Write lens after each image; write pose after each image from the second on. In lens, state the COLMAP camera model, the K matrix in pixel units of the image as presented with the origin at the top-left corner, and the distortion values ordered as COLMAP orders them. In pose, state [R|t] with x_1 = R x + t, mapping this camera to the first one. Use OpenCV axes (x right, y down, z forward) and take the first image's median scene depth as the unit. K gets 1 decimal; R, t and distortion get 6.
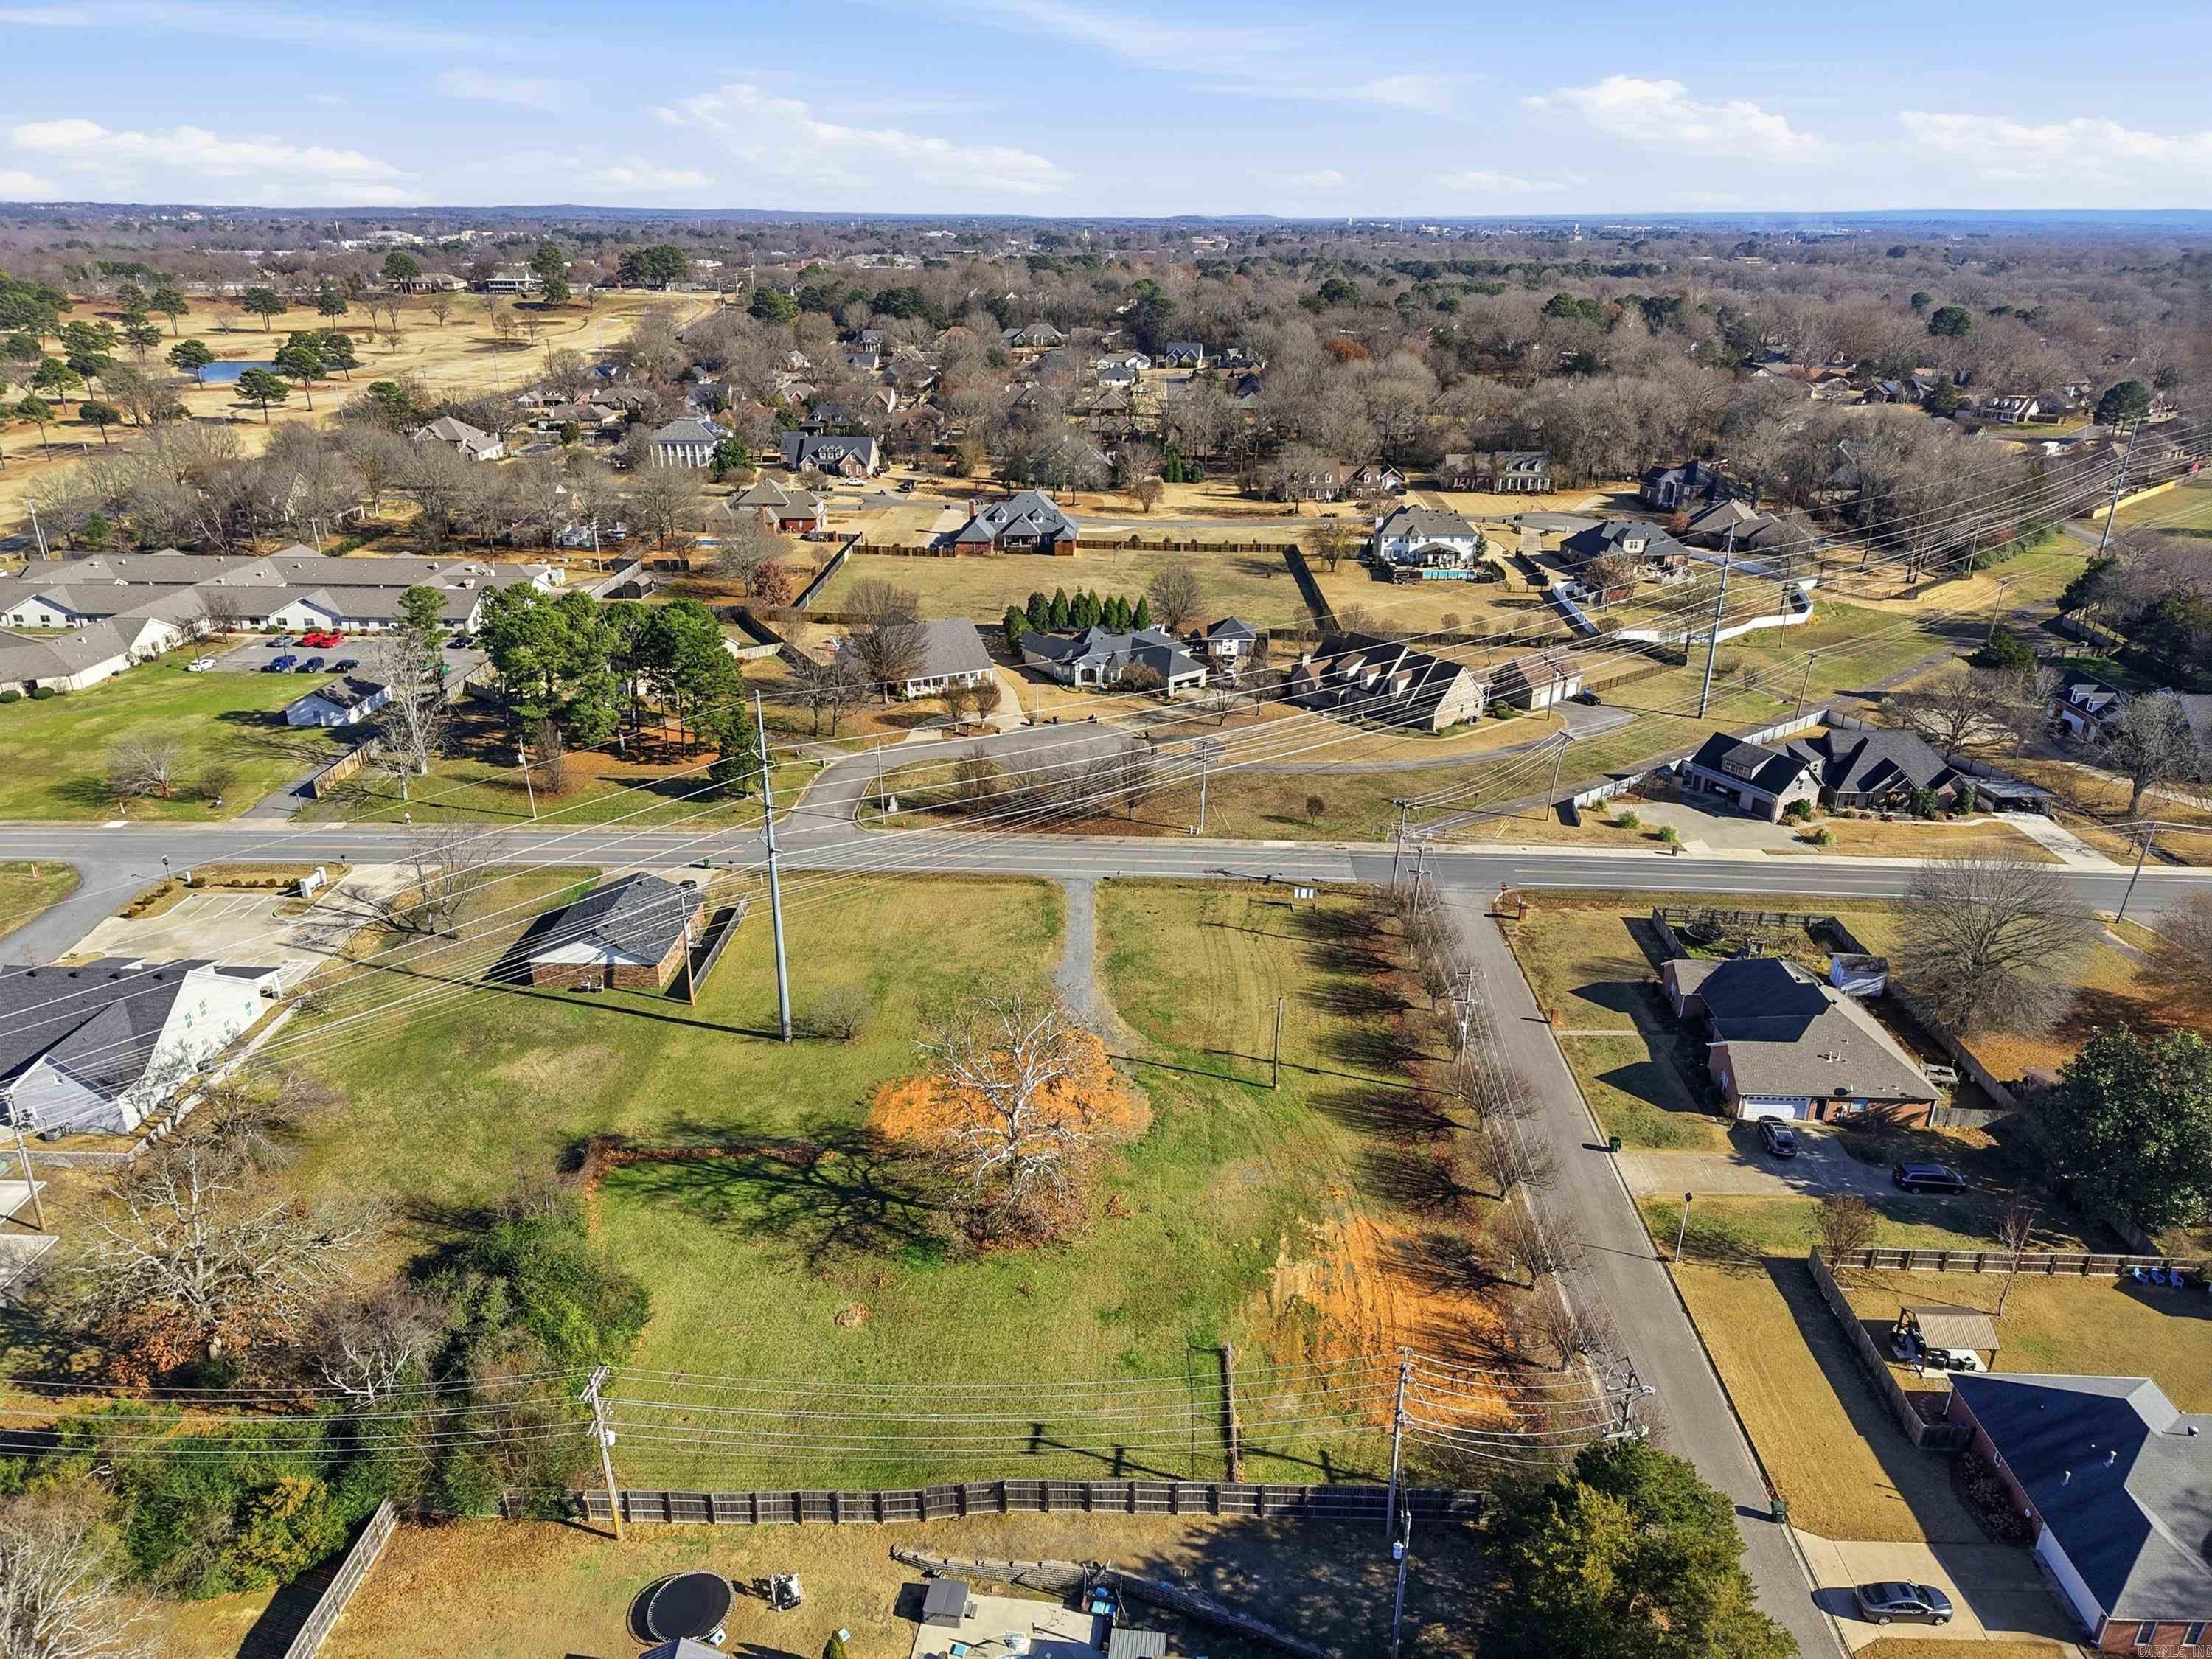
lens RADIAL K [[1470.0, 0, 1106.0], [0, 1470.0, 829.5], [0, 0, 1]] dist [0.066789, -0.090140]
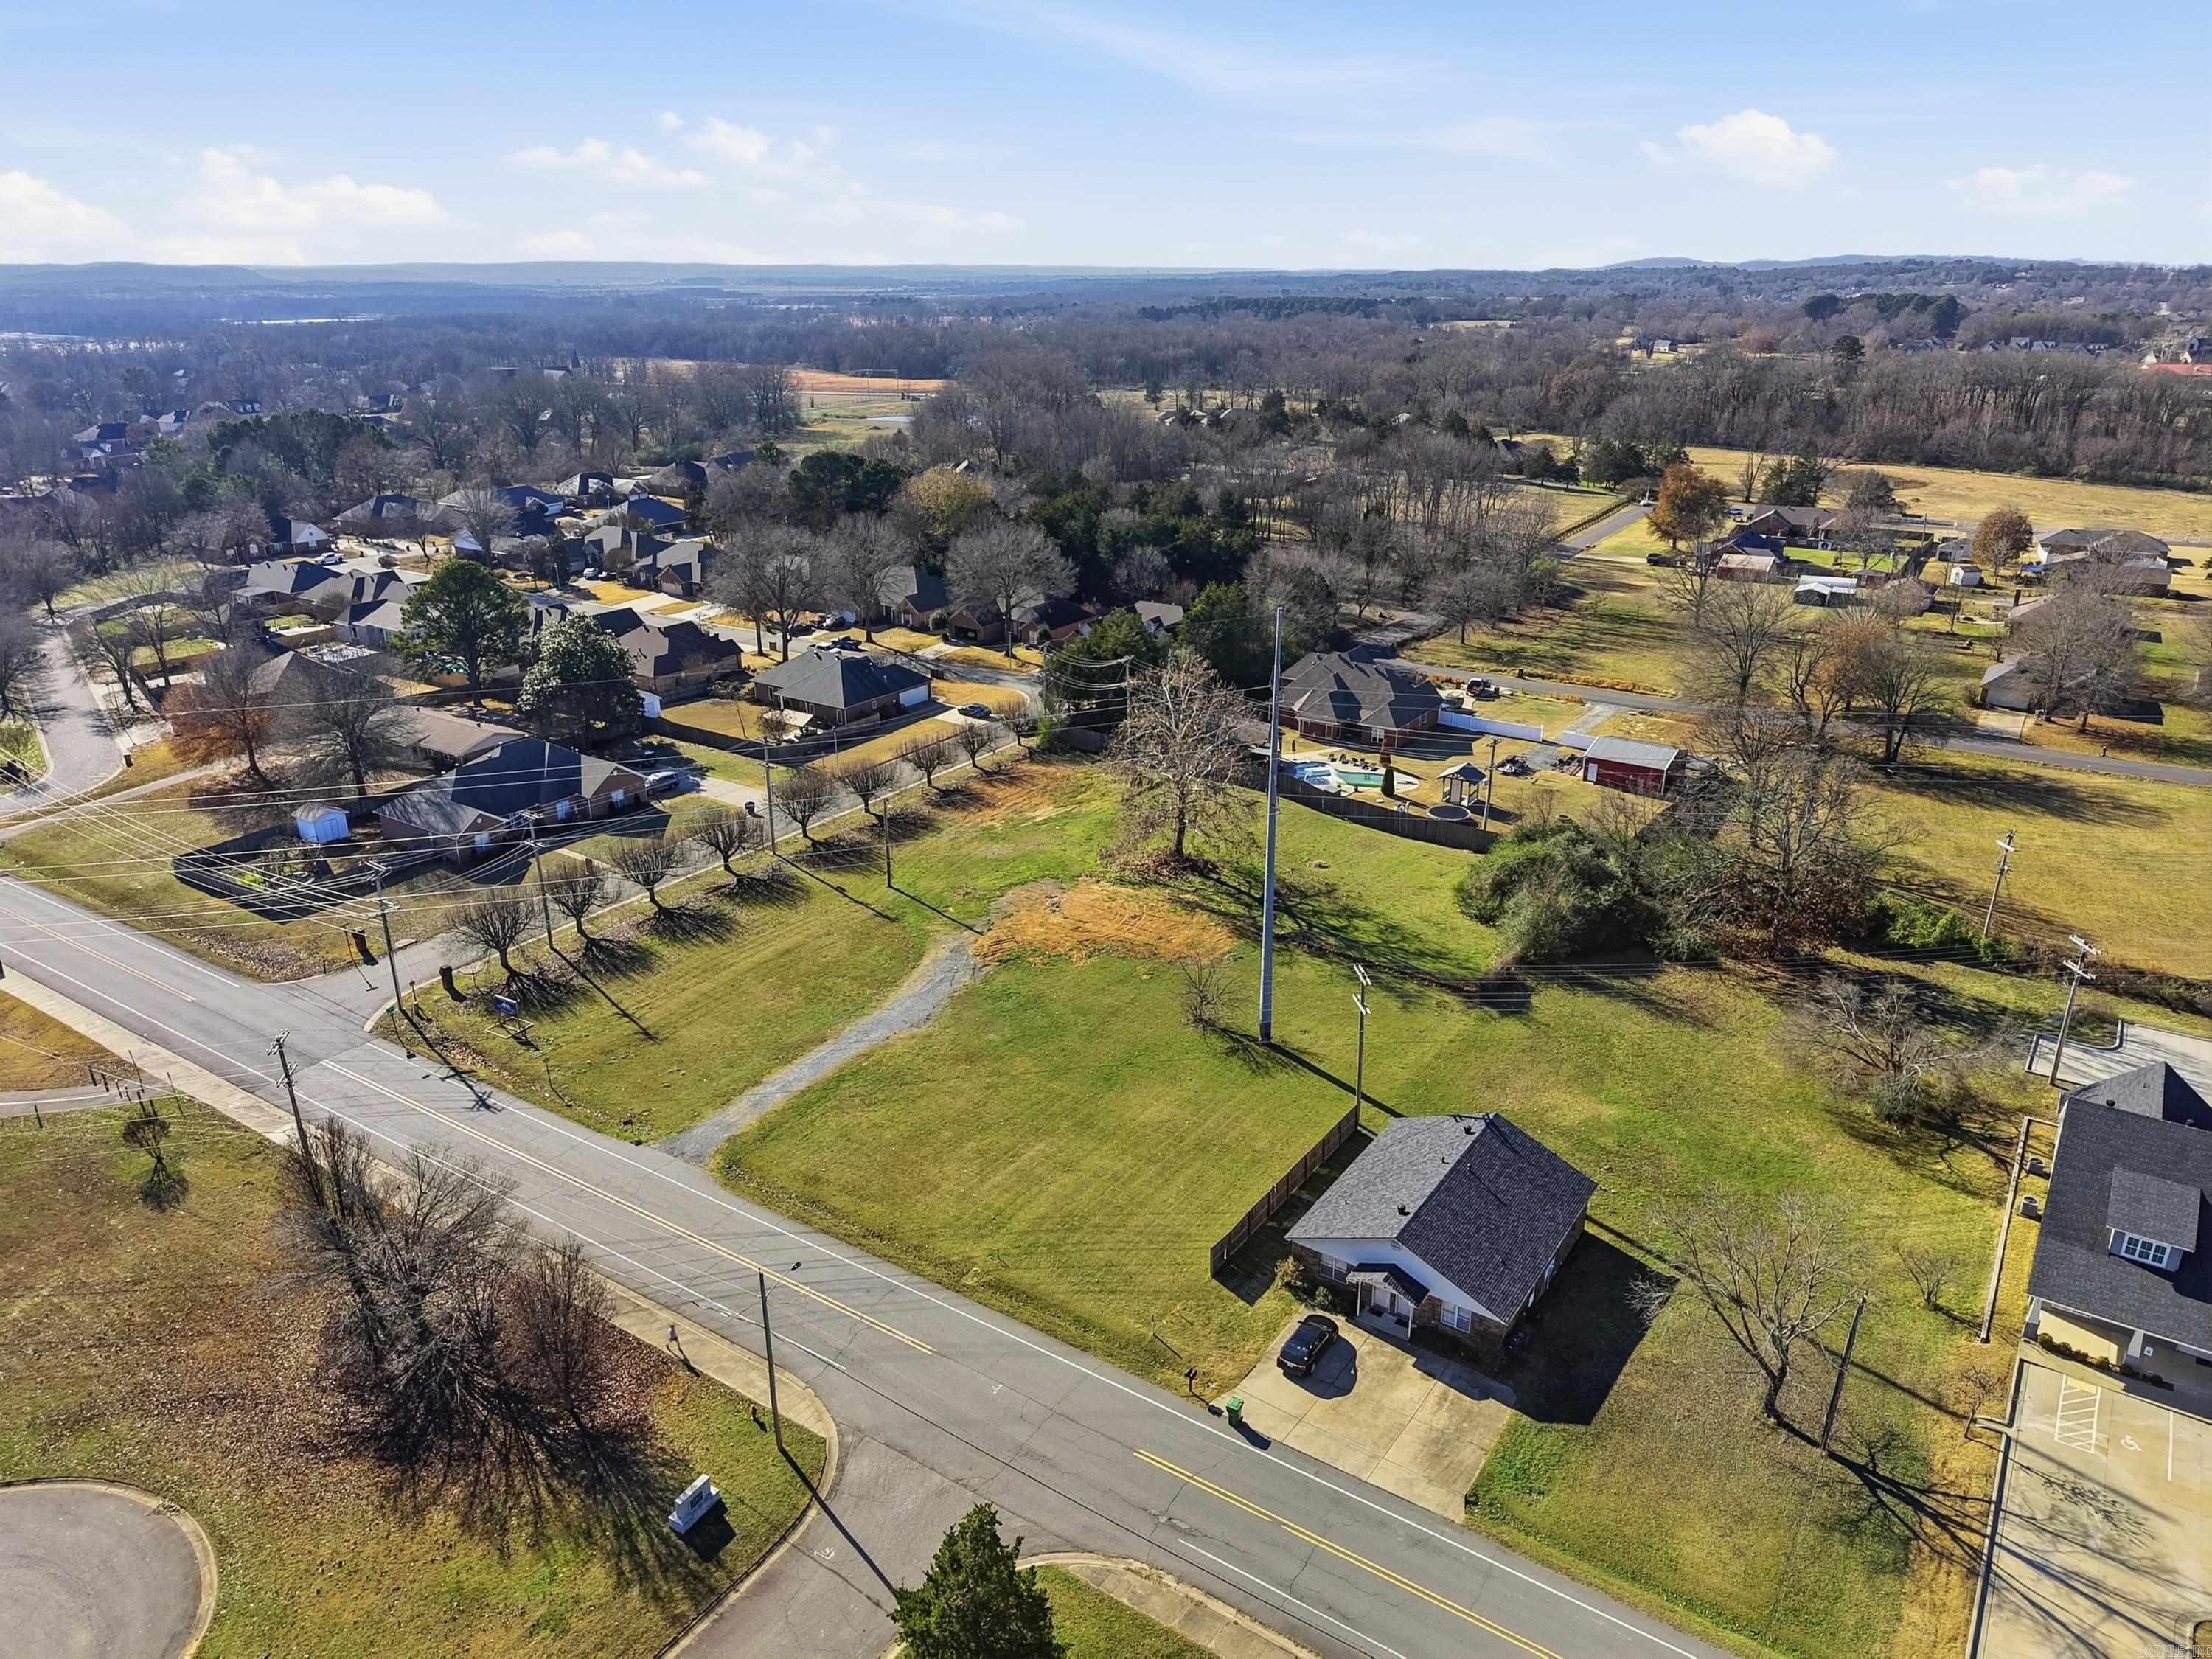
lens RADIAL K [[1470.0, 0, 1106.0], [0, 1470.0, 829.5], [0, 0, 1]] dist [0.066789, -0.090140]
pose [[-0.847940, -0.189826, 0.494939, -0.464743], [0.201221, 0.748535, 0.631827, -0.431362], [-0.490416, 0.635343, -0.596515, 1.290122]]
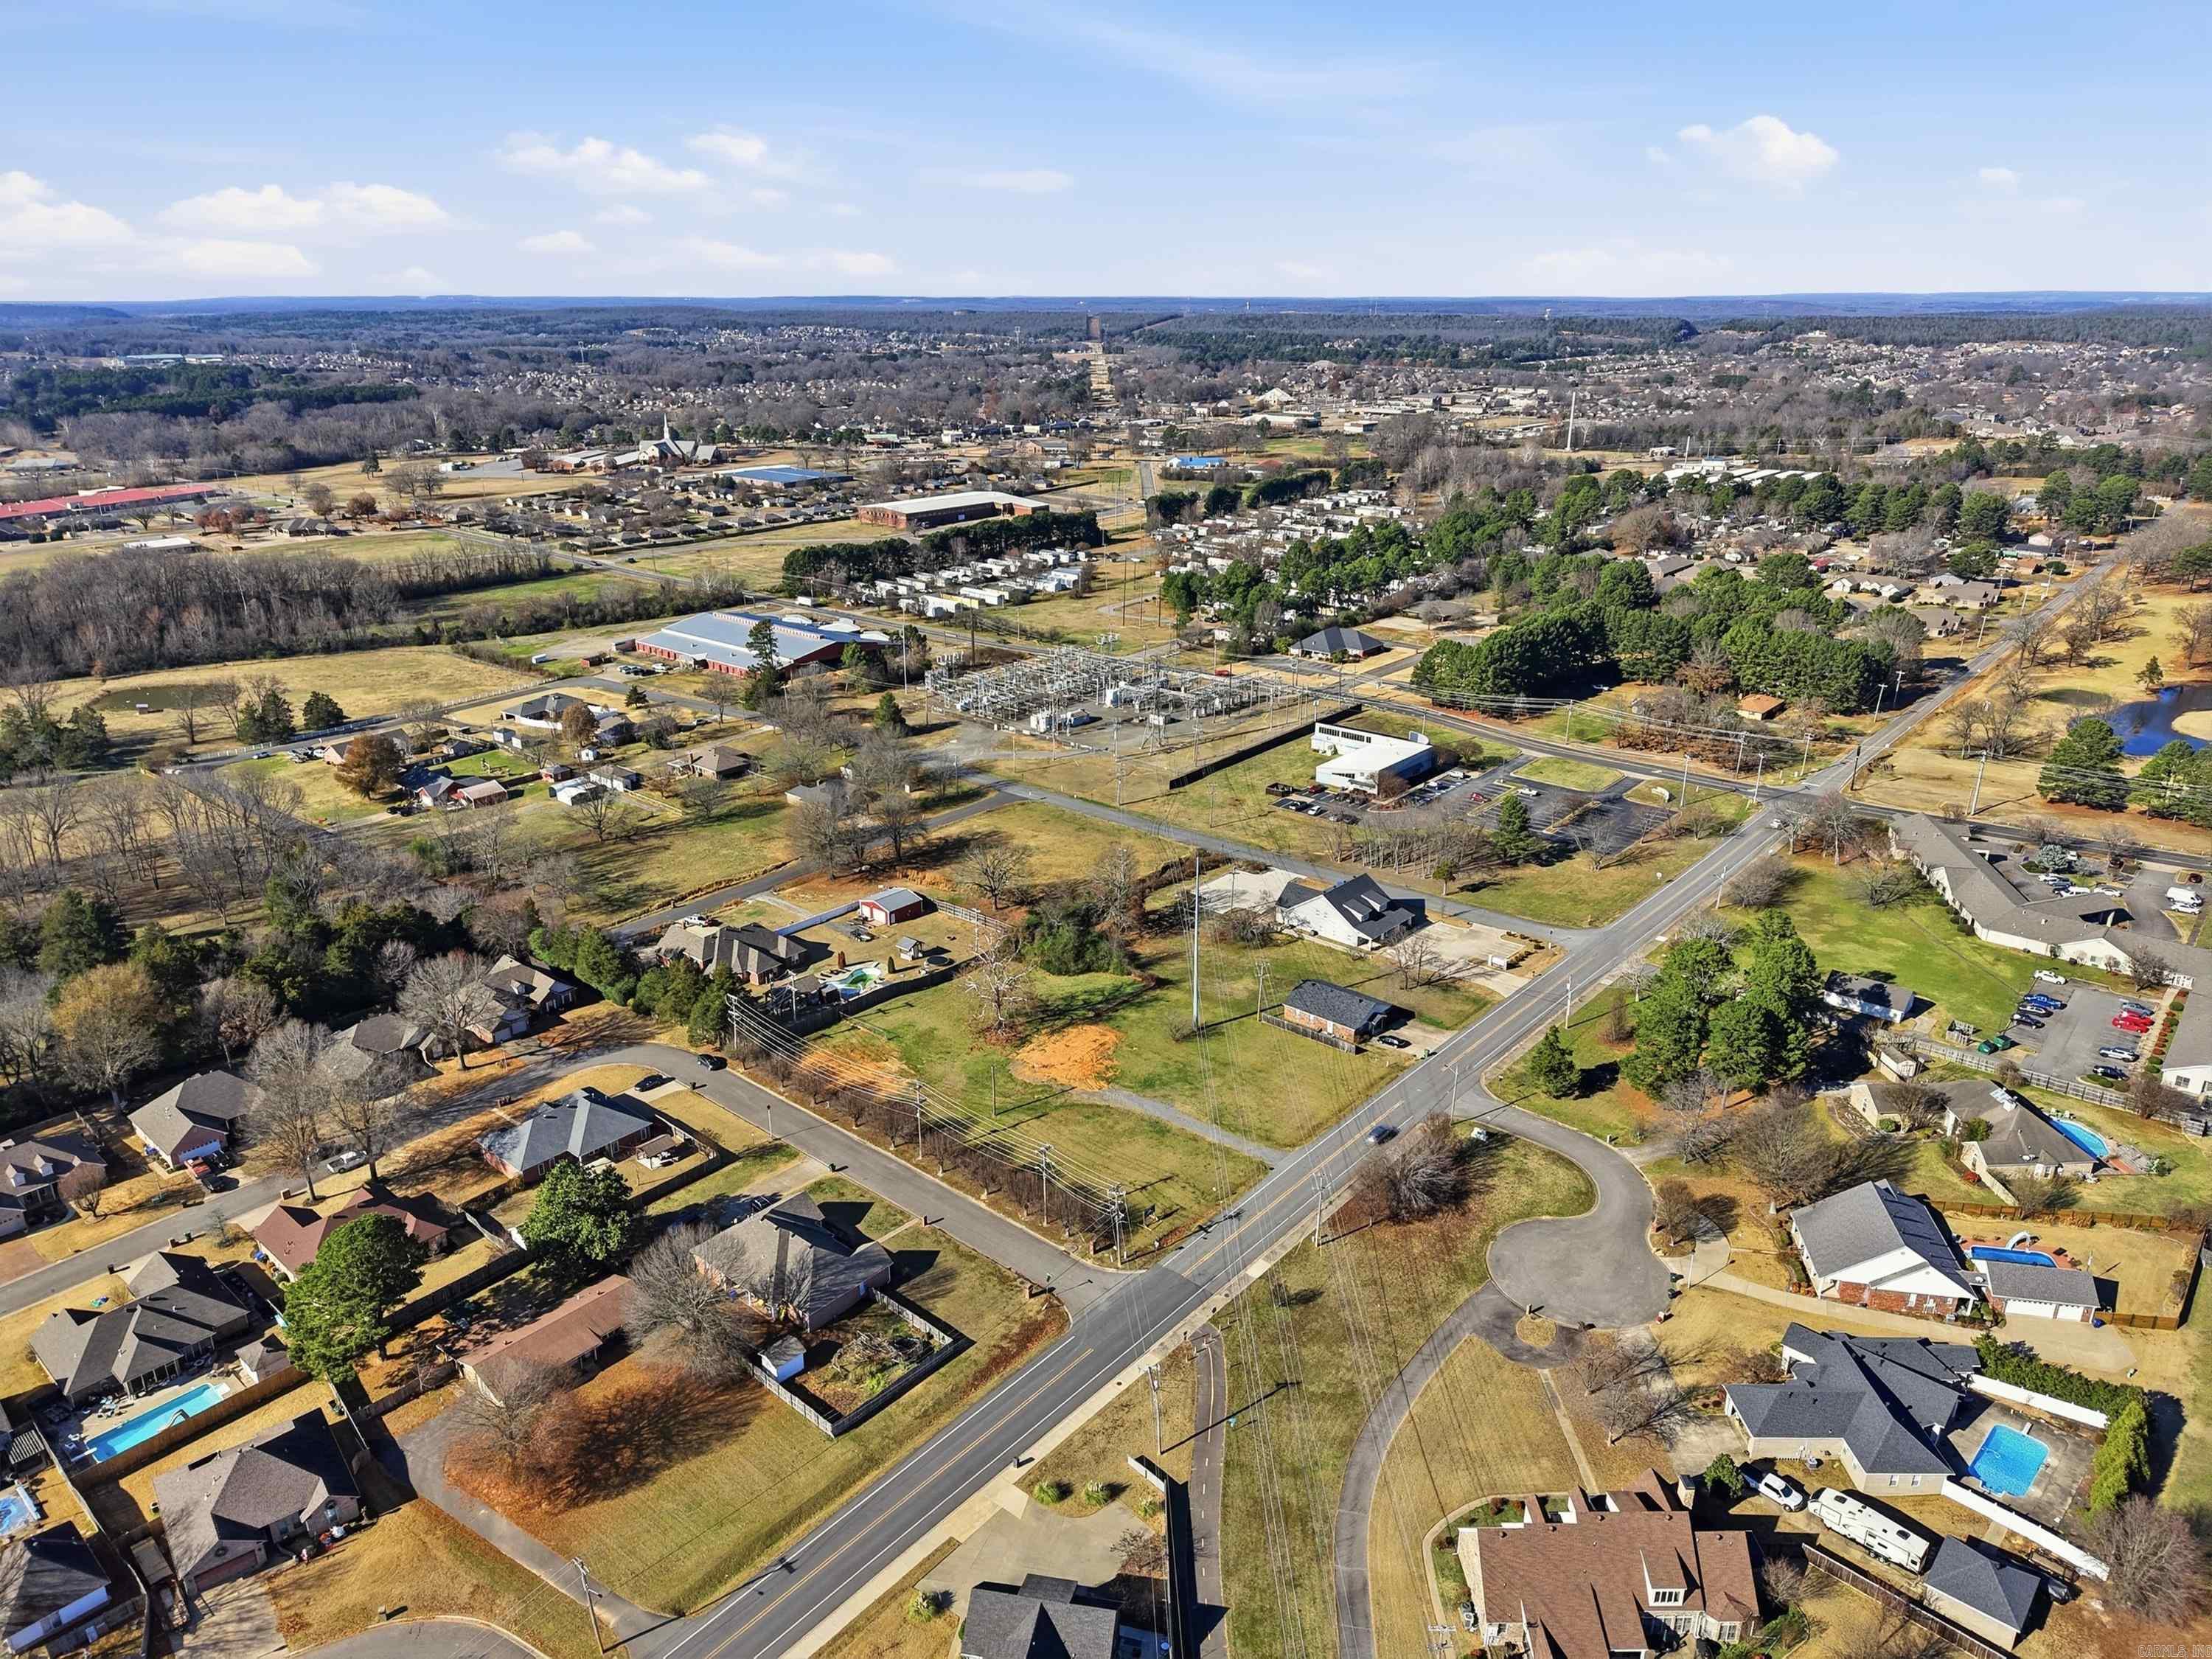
lens RADIAL K [[1470.0, 0, 1106.0], [0, 1470.0, 829.5], [0, 0, 1]] dist [0.066789, -0.090140]
pose [[-0.624634, 0.261993, -0.735657, 1.079381], [-0.301594, 0.788019, 0.536719, -0.952488], [0.720329, 0.557123, -0.413208, 1.386935]]
